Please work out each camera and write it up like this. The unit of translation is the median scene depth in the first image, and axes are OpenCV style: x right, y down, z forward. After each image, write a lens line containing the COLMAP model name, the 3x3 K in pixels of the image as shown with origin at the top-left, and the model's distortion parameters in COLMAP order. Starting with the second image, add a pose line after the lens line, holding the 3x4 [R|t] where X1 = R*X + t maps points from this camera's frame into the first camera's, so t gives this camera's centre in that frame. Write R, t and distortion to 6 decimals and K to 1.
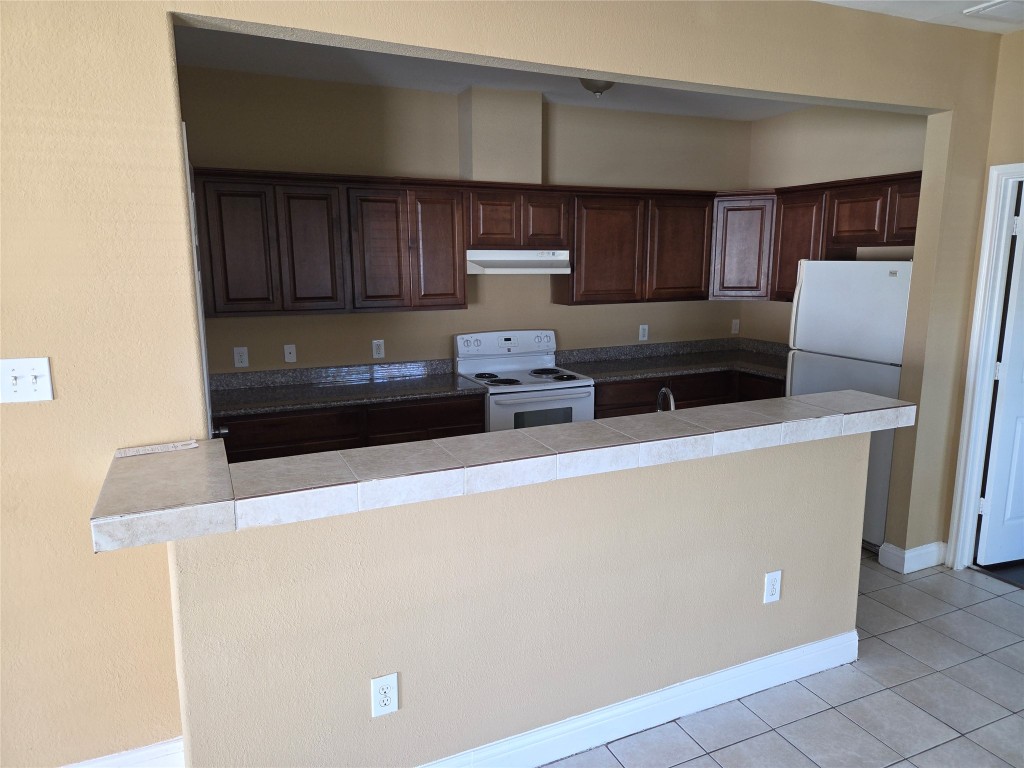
lens RADIAL K [[692.8, 0, 518.0], [0, 692.8, 378.9], [0, 0, 1]] dist [0.060181, -0.019470]
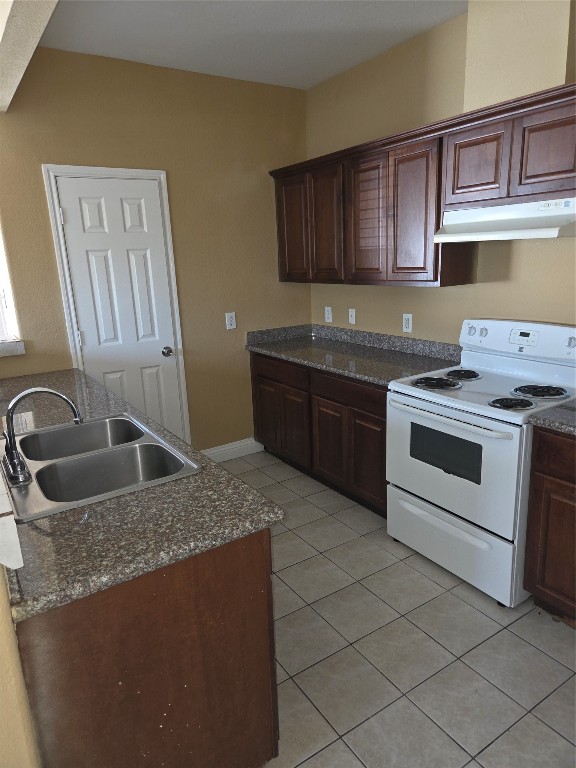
lens RADIAL K [[519.6, 0, 288.9], [0, 519.6, 385.6], [0, 0, 1]] dist [0.060181, -0.019470]
pose [[0.142694, 0.240365, -0.960137, 0.526099], [-0.131351, 0.966082, 0.222333, -0.102864], [0.981012, 0.094389, 0.169426, 0.734991]]
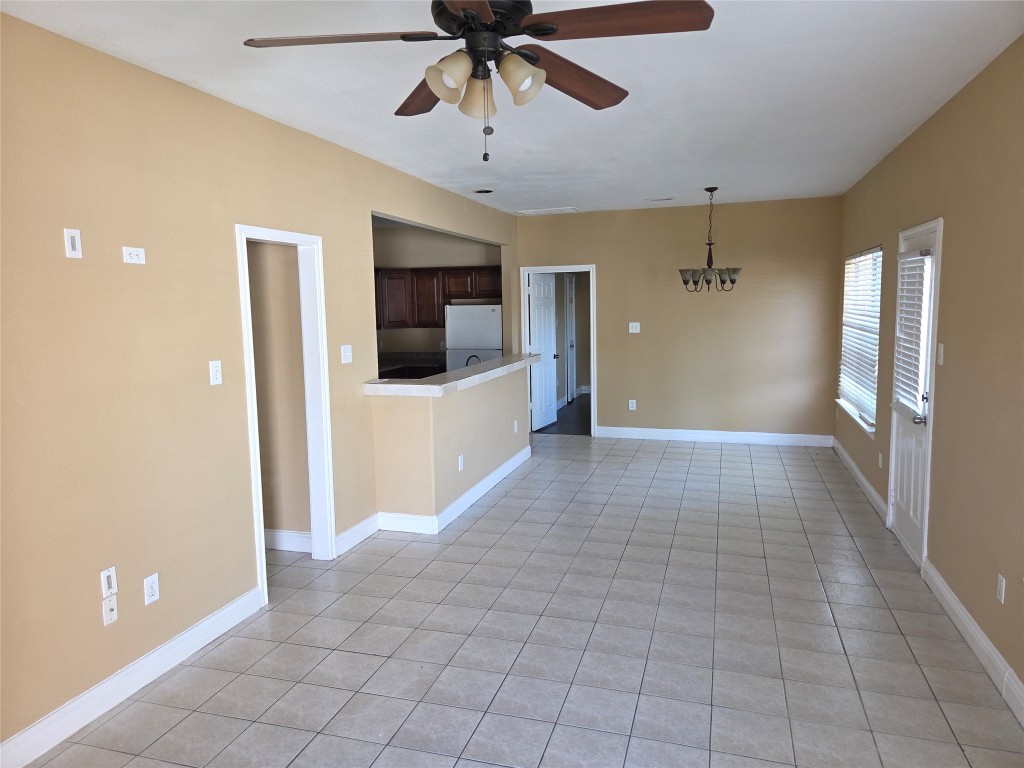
lens RADIAL K [[692.8, 0, 511.8], [0, 692.8, 377.0], [0, 0, 1]] dist [0.060181, -0.019470]
pose [[0.672633, -0.091715, 0.734271, -0.926464], [0.148676, 0.988805, -0.012687, 0.087200], [-0.724887, 0.117702, 0.678738, -0.463887]]
